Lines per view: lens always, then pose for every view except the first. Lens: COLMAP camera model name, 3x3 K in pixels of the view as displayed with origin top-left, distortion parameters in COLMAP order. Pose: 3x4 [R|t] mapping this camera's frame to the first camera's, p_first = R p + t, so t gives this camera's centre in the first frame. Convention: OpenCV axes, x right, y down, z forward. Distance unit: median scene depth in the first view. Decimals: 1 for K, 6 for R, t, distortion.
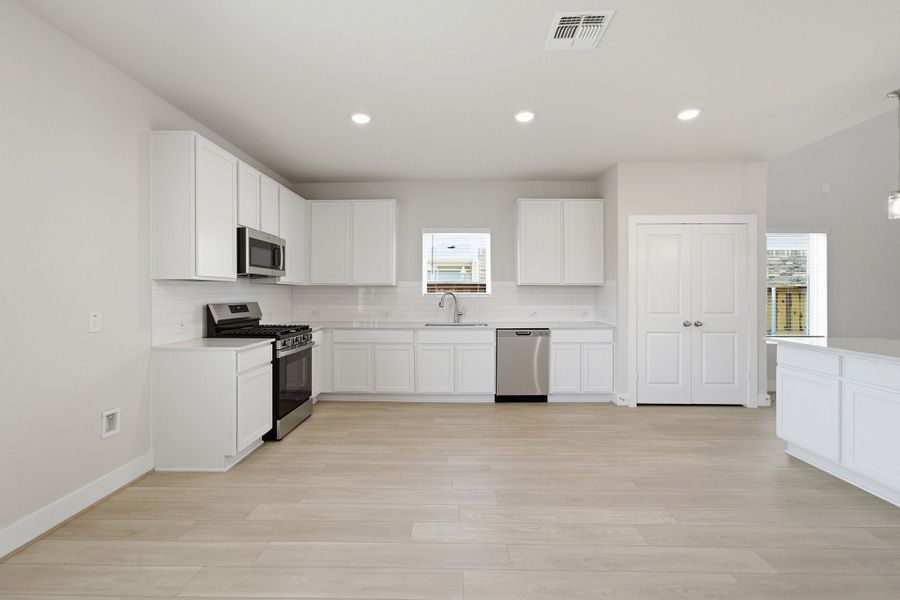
lens RADIAL K [[380.7, 0, 450.9], [0, 380.7, 291.1], [0, 0, 1]] dist [-0.000119, 0.000682]
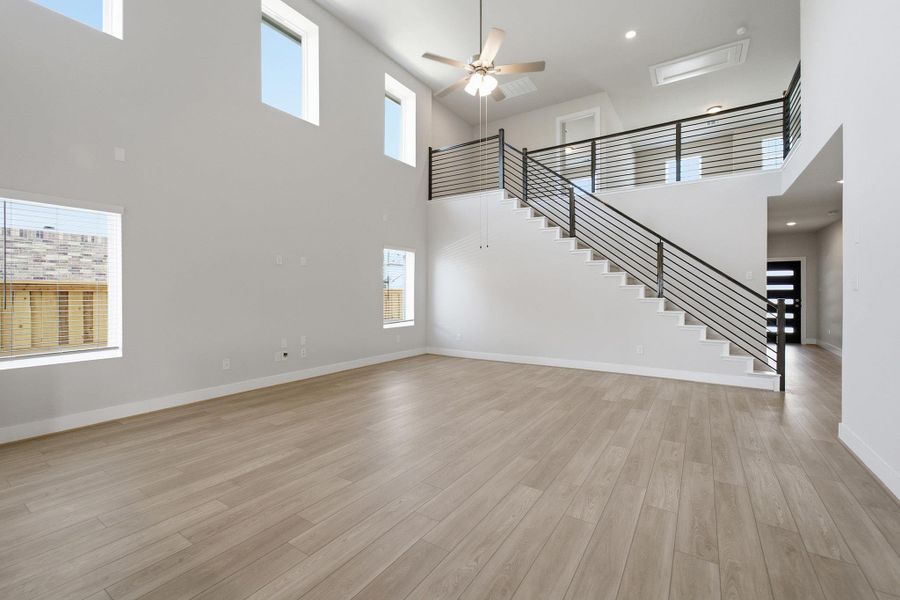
lens RADIAL K [[385.2, 0, 448.1], [0, 385.2, 290.9], [0, 0, 1]] dist [-0.023341, 0.013184]
pose [[0.539037, 0.004517, 0.842270, 0.791941], [-0.006711, 0.999977, -0.001068, 0.002804], [-0.842256, -0.005077, 0.539055, 0.033679]]
